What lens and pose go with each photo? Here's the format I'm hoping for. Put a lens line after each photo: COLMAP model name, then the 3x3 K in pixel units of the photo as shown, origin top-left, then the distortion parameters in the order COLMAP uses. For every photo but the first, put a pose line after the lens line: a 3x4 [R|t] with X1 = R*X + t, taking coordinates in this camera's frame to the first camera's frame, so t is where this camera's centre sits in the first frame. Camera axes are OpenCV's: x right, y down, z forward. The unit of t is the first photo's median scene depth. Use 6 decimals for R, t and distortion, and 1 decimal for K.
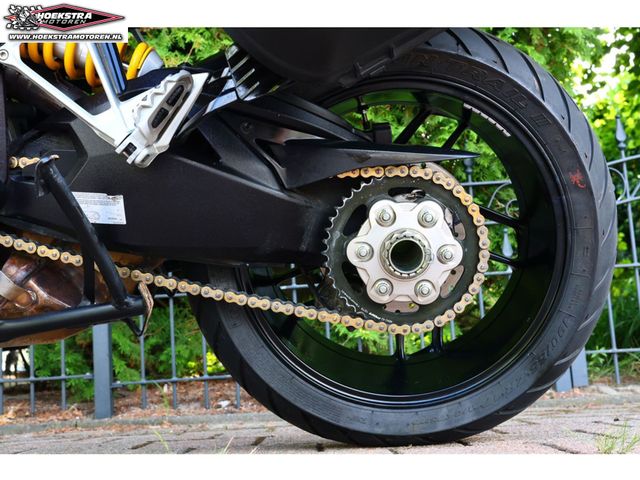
lens RADIAL K [[843.8, 0, 320.0], [0, 843.8, 240.0], [0, 0, 1]] dist [-0.008411, -0.017938]
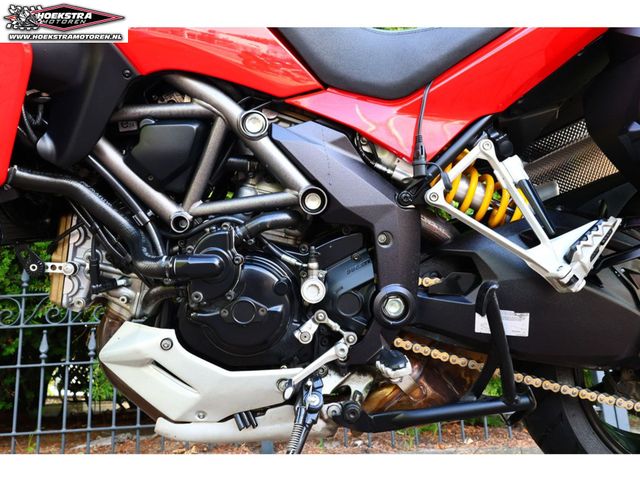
lens RADIAL K [[581.8, 0, 320.0], [0, 581.8, 240.0], [0, 0, 1]] dist [0.003758, -0.007930]
pose [[0.998383, 0.025885, 0.050602, -0.542918], [-0.020524, 0.994395, -0.103722, -0.060272], [-0.053004, 0.102515, 0.993318, 0.153549]]
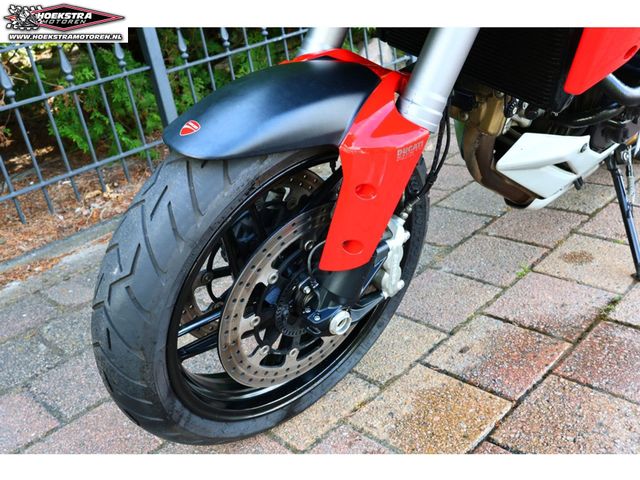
lens RADIAL K [[651.4, 0, 320.7], [0, 651.4, 224.6], [0, 0, 1]] dist [0.012092, 0.006482]
pose [[0.707712, -0.326735, 0.626409, -1.774299], [-0.006858, 0.883417, 0.468538, -0.401687], [-0.706468, -0.335885, 0.622964, 0.560216]]
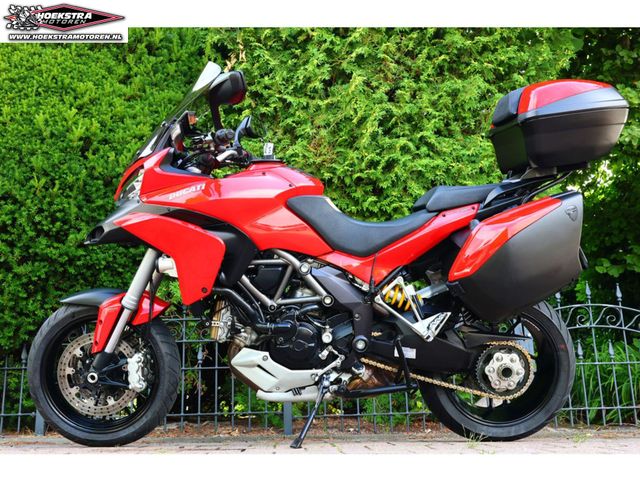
lens RADIAL K [[670.0, 0, 320.0], [0, 670.0, 240.0], [0, 0, 1]] dist [-0.000589, 0.005647]
pose [[0.998003, 0.048599, 0.040338, -0.638380], [-0.044075, 0.993354, -0.106331, -0.157241], [-0.045237, 0.104340, 0.993512, -1.281945]]
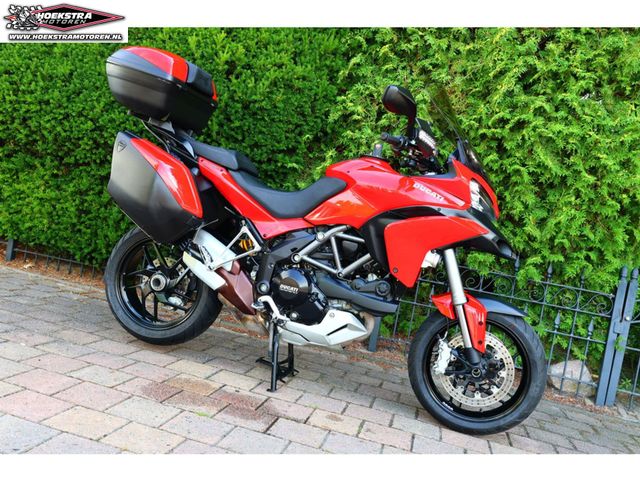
lens RADIAL K [[581.8, 0, 320.0], [0, 581.8, 240.0], [0, 0, 1]] dist [0.003758, -0.007930]
pose [[0.947180, 0.246797, -0.204796, -0.350646], [-0.209136, 0.959454, 0.188972, -0.746984], [0.243130, -0.136160, 0.960389, -0.998520]]
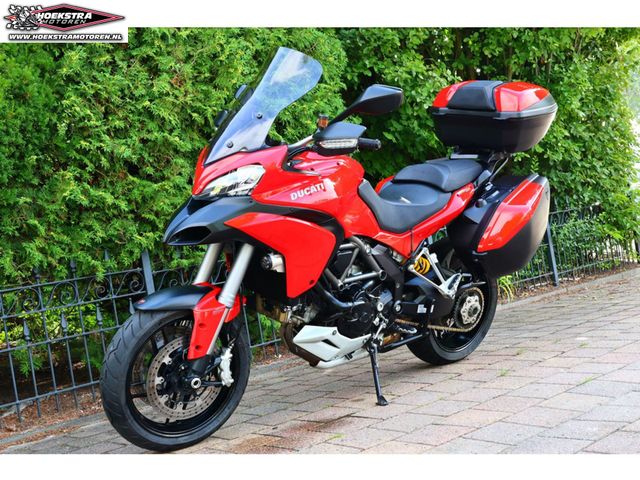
lens RADIAL K [[754.5, 0, 320.0], [0, 754.5, 240.0], [0, 0, 1]] dist [-0.008486, 0.005154]
pose [[0.752869, -0.053950, 0.655955, -2.537779], [0.010224, 0.997473, 0.070304, -0.527238], [-0.658091, -0.046223, 0.751519, -1.034225]]
